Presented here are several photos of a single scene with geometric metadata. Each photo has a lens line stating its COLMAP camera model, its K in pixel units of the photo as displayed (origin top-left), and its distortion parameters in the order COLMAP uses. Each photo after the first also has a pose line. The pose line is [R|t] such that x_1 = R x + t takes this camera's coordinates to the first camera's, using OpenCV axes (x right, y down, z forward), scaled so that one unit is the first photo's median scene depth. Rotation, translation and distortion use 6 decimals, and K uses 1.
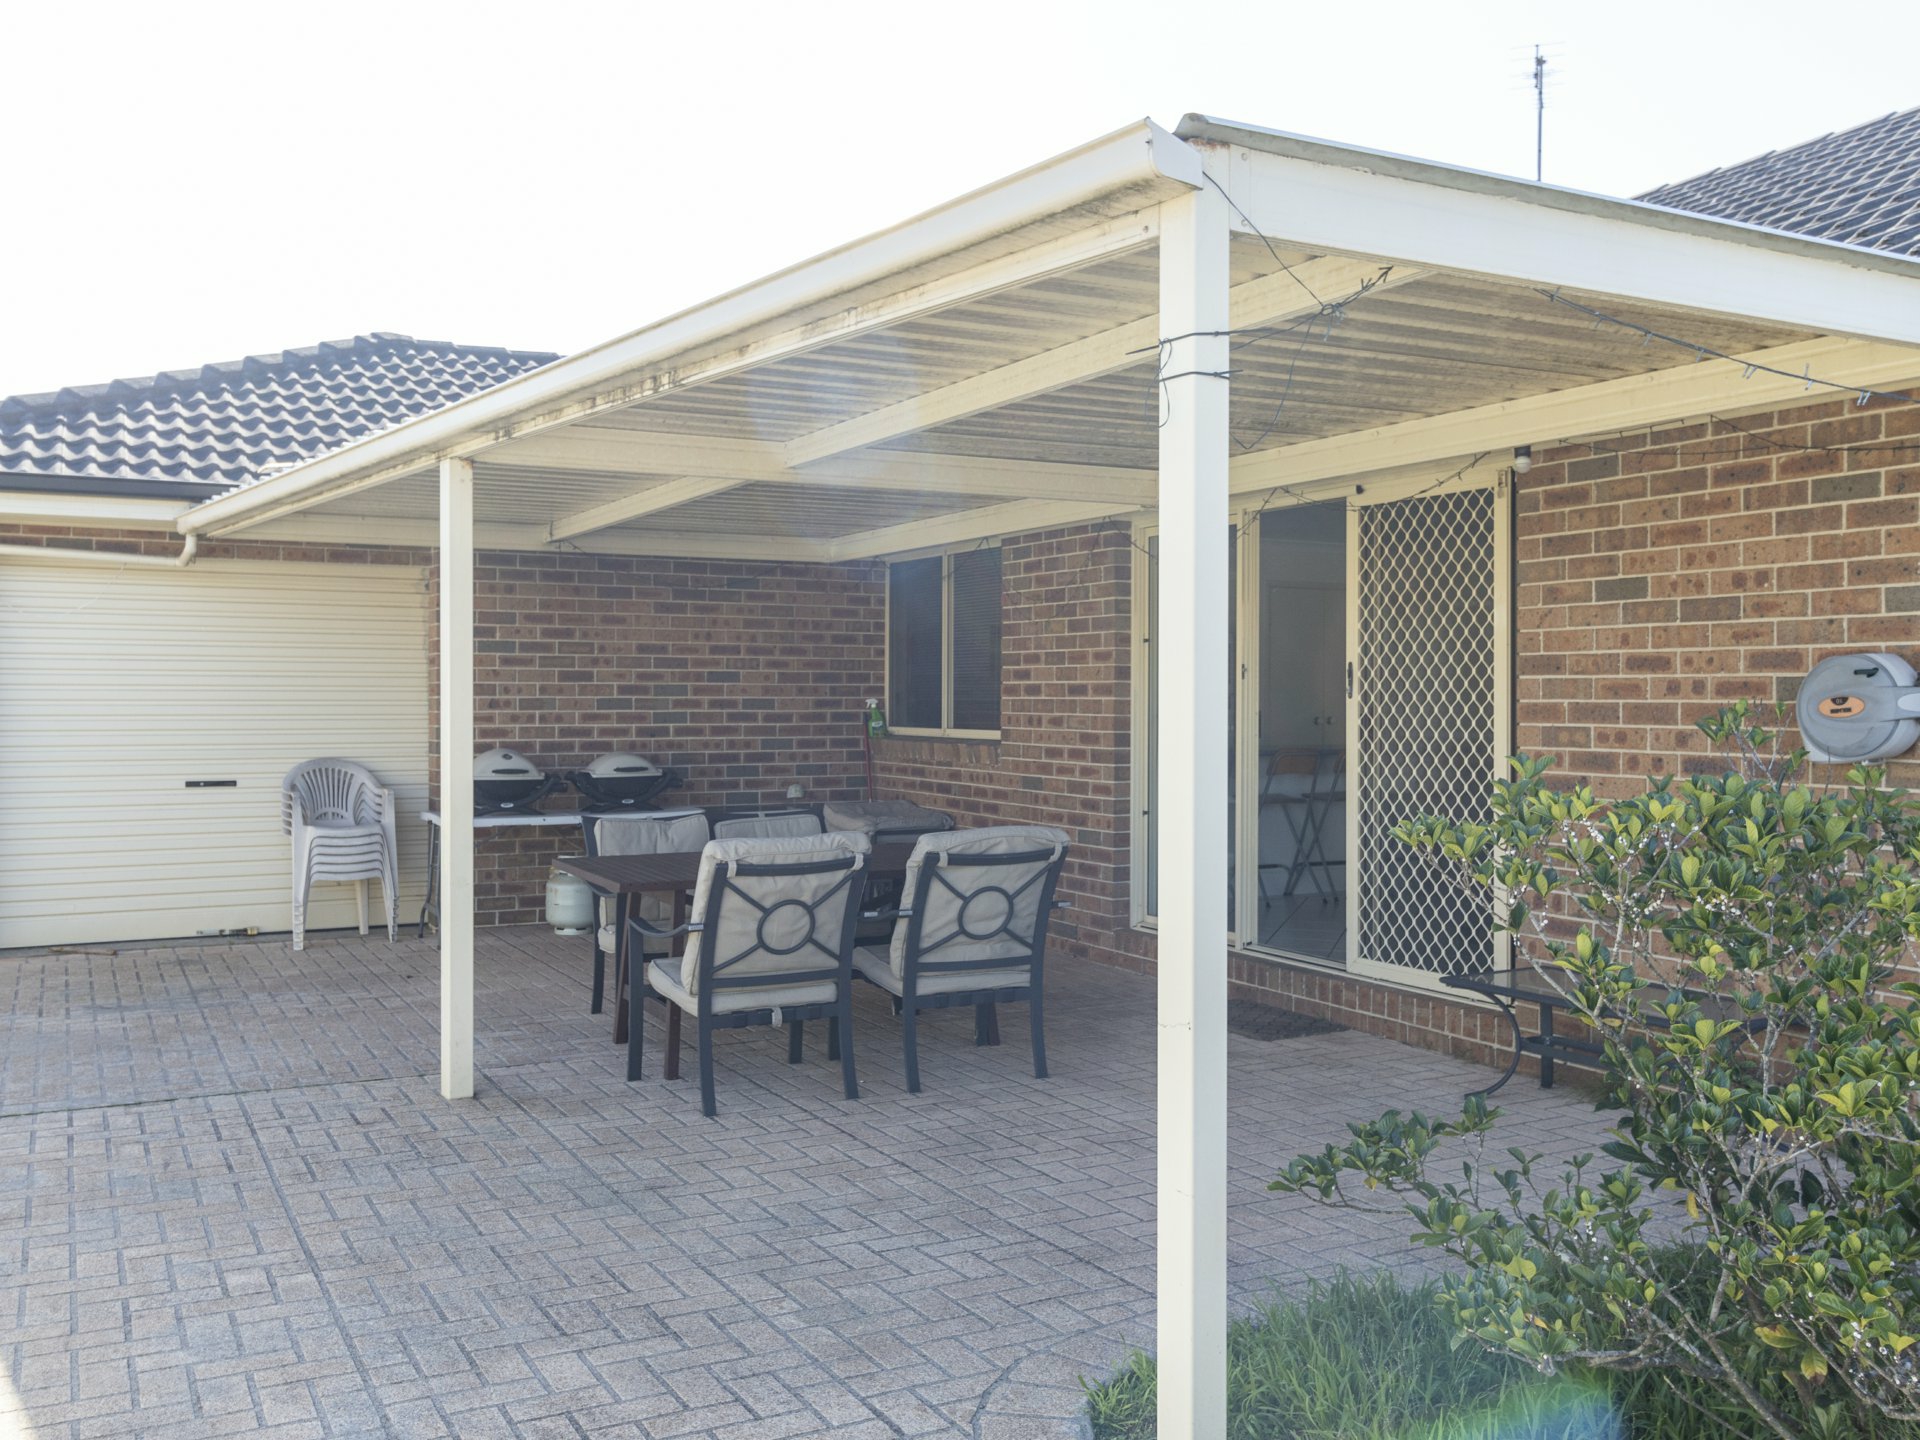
lens RADIAL K [[1696.2, 0, 962.0], [0, 1696.2, 686.5], [0, 0, 1]] dist [0.005933, -0.004467]
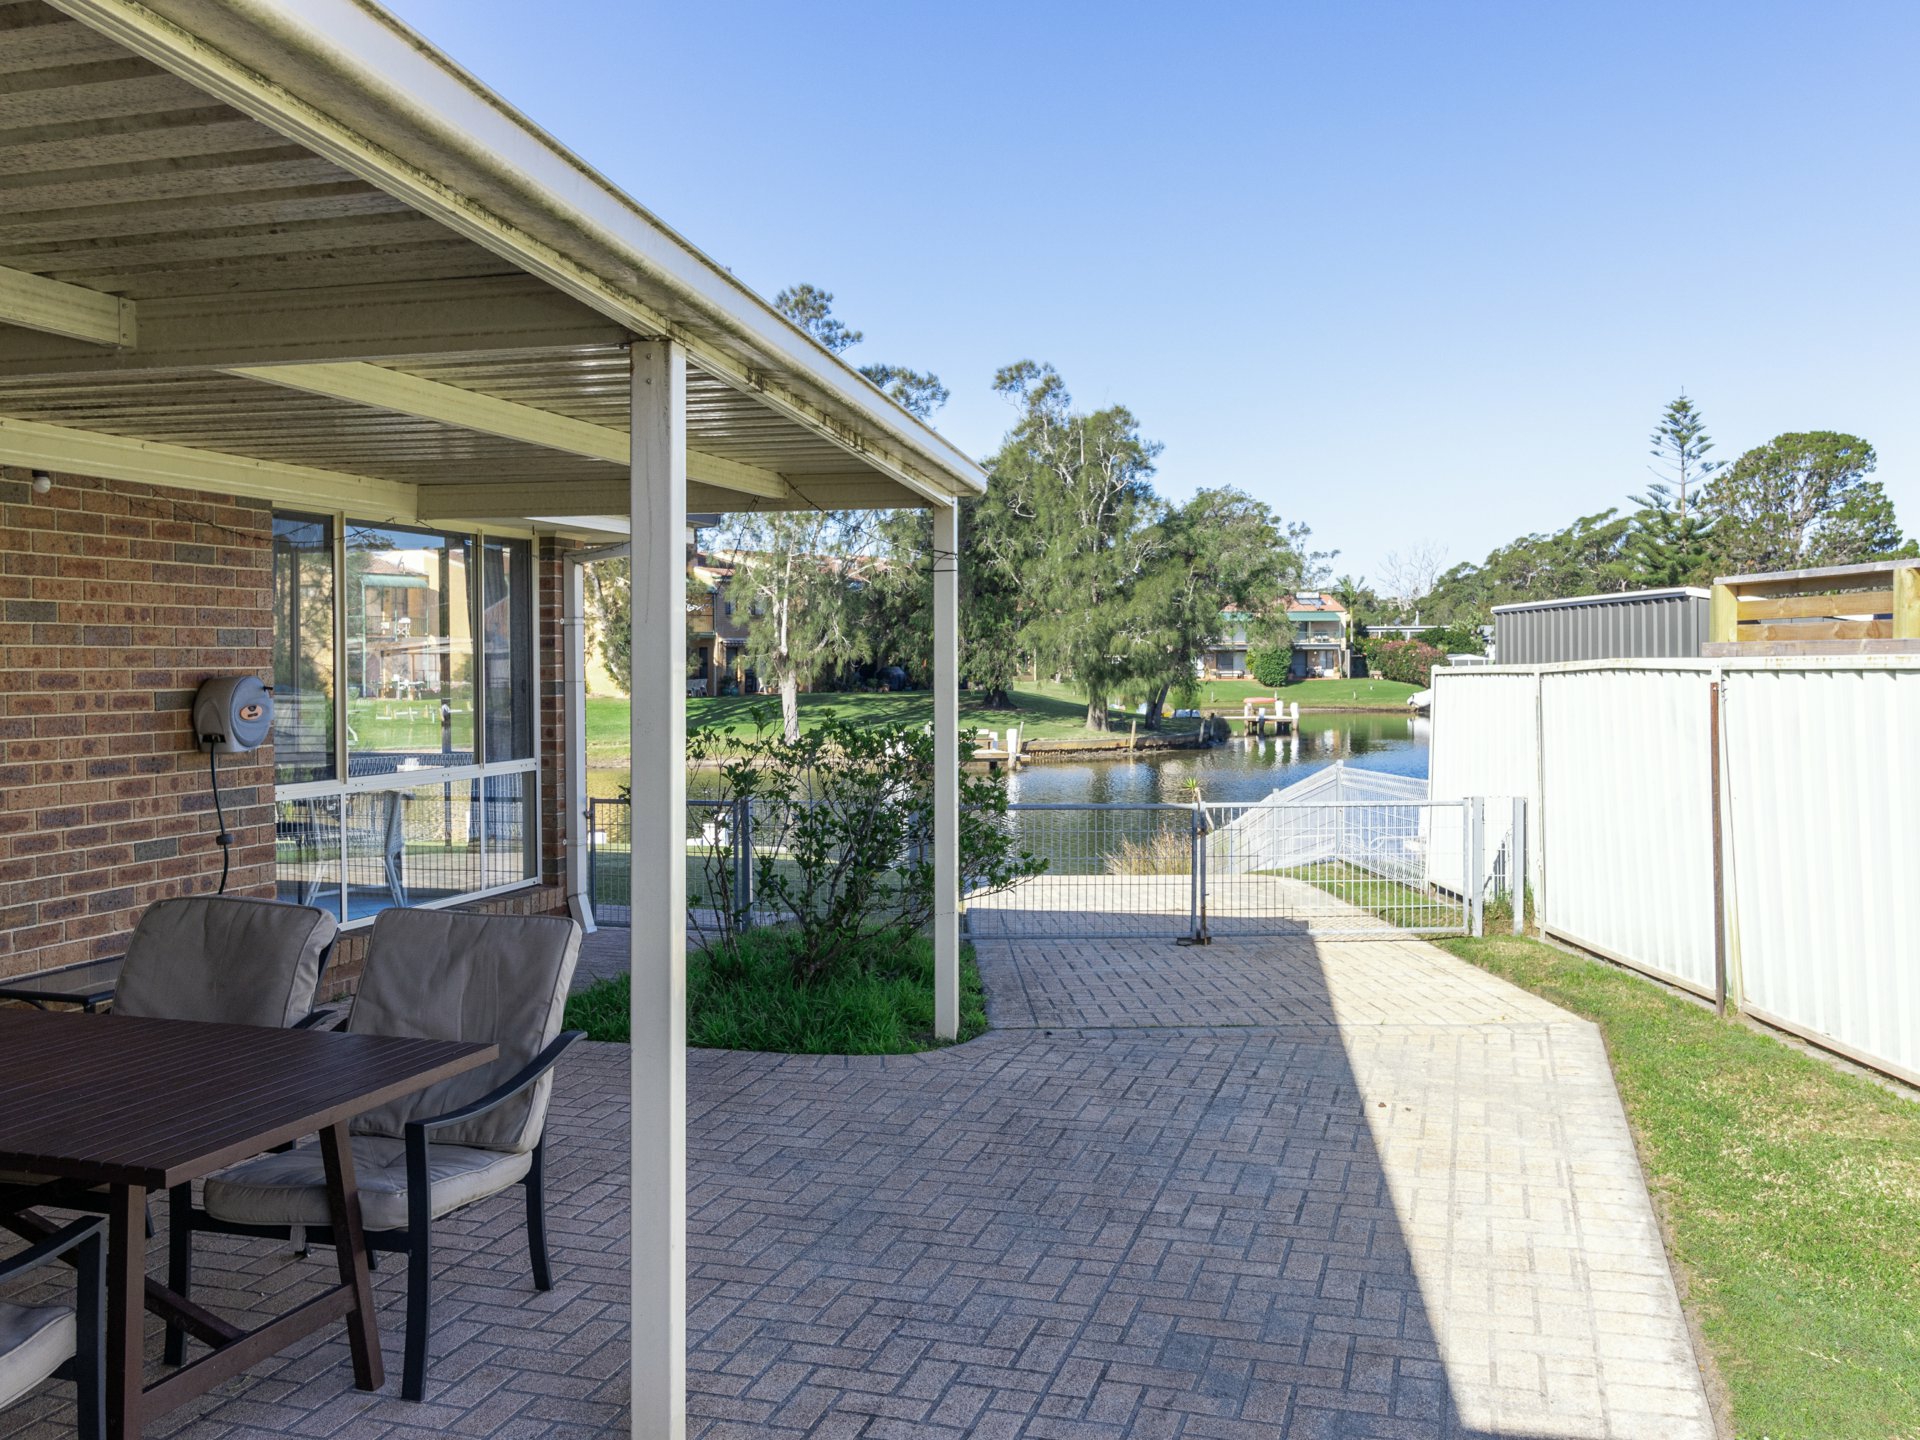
lens RADIAL K [[1696.2, 0, 962.0], [0, 1696.2, 686.5], [0, 0, 1]] dist [0.005933, -0.004467]
pose [[-0.709742, -0.011482, 0.704369, -0.979612], [-0.003696, 0.999914, 0.012575, -0.032338], [-0.704452, 0.006322, -0.709723, 1.691330]]
